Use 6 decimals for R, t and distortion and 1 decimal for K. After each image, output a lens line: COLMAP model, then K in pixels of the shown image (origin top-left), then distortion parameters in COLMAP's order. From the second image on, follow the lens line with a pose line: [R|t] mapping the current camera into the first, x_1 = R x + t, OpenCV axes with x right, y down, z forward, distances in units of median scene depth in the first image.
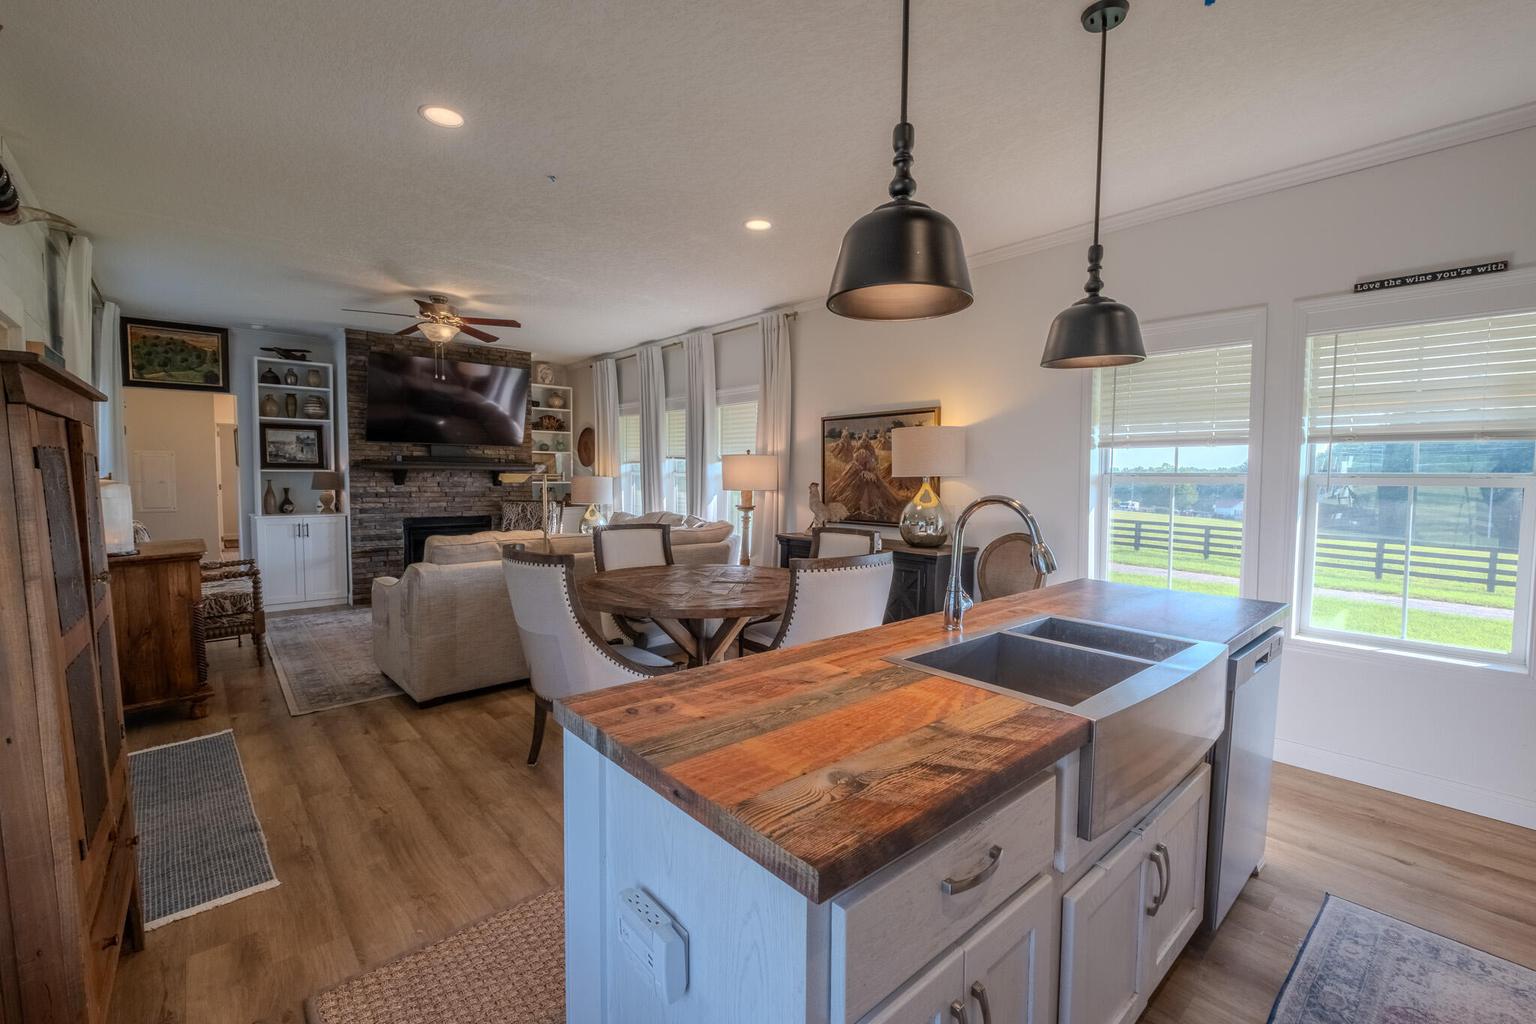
lens RADIAL K [[662.0, 0, 758.9], [0, 662.0, 502.6], [0, 0, 1]] dist [0.005784, -0.007063]
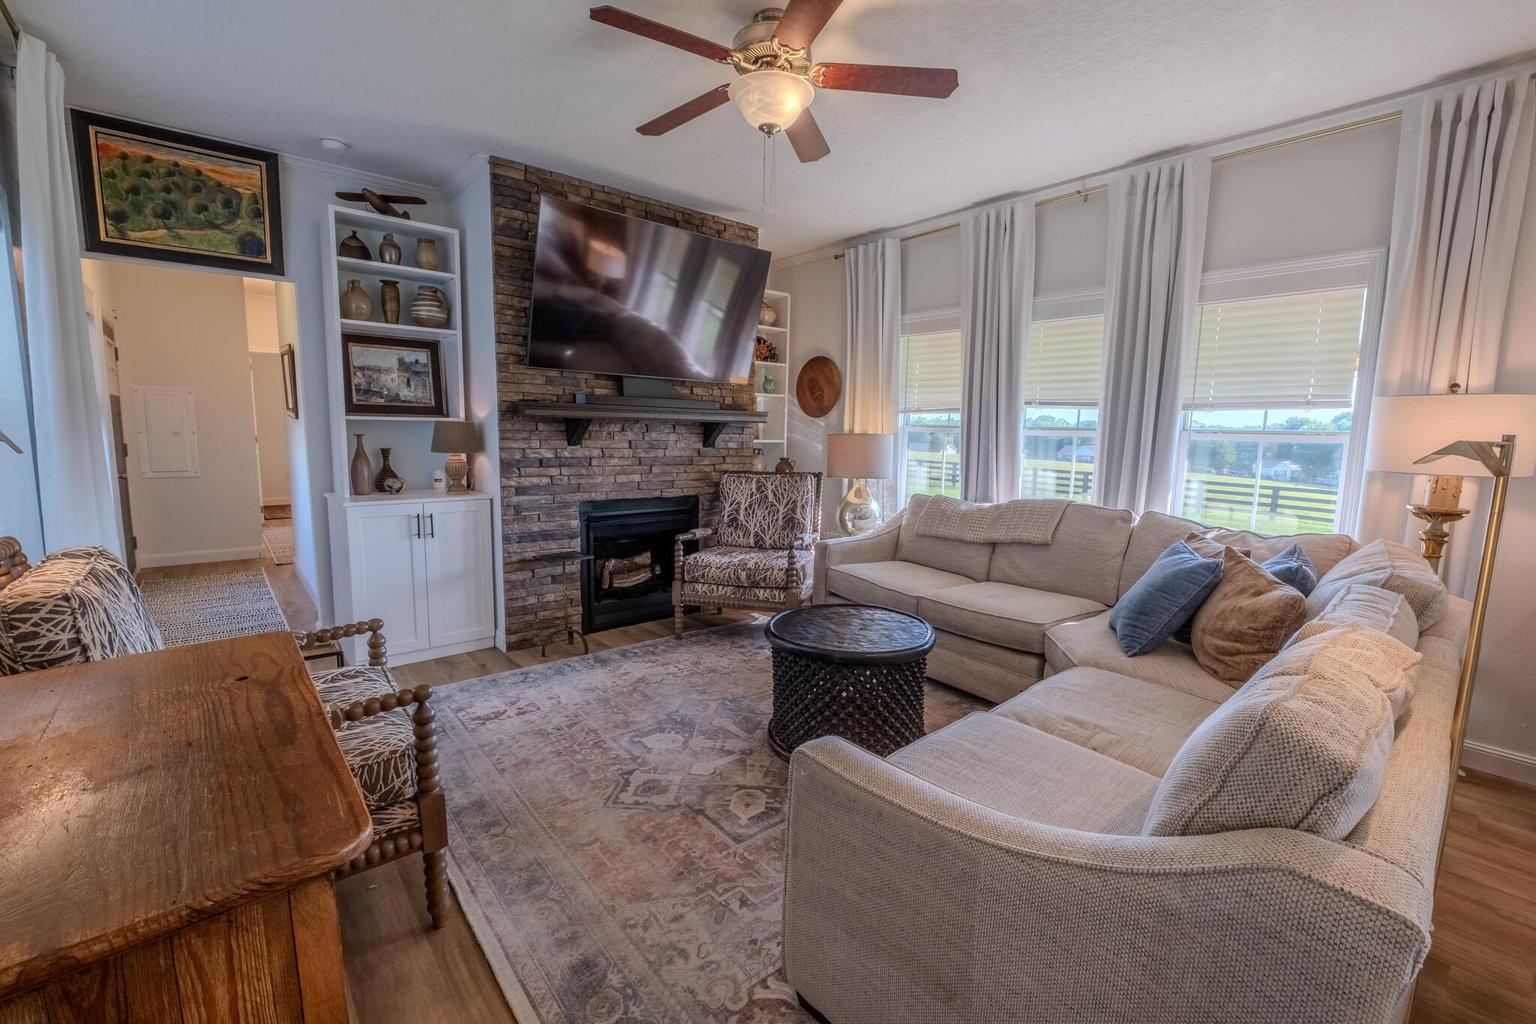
lens RADIAL K [[662.0, 0, 757.0], [0, 662.0, 503.3], [0, 0, 1]] dist [0.005784, -0.007063]
pose [[0.999691, 0.014045, -0.020527, -0.383118], [-0.012505, 0.997228, 0.073347, -0.021289], [0.021500, -0.073068, 0.997095, 0.434809]]
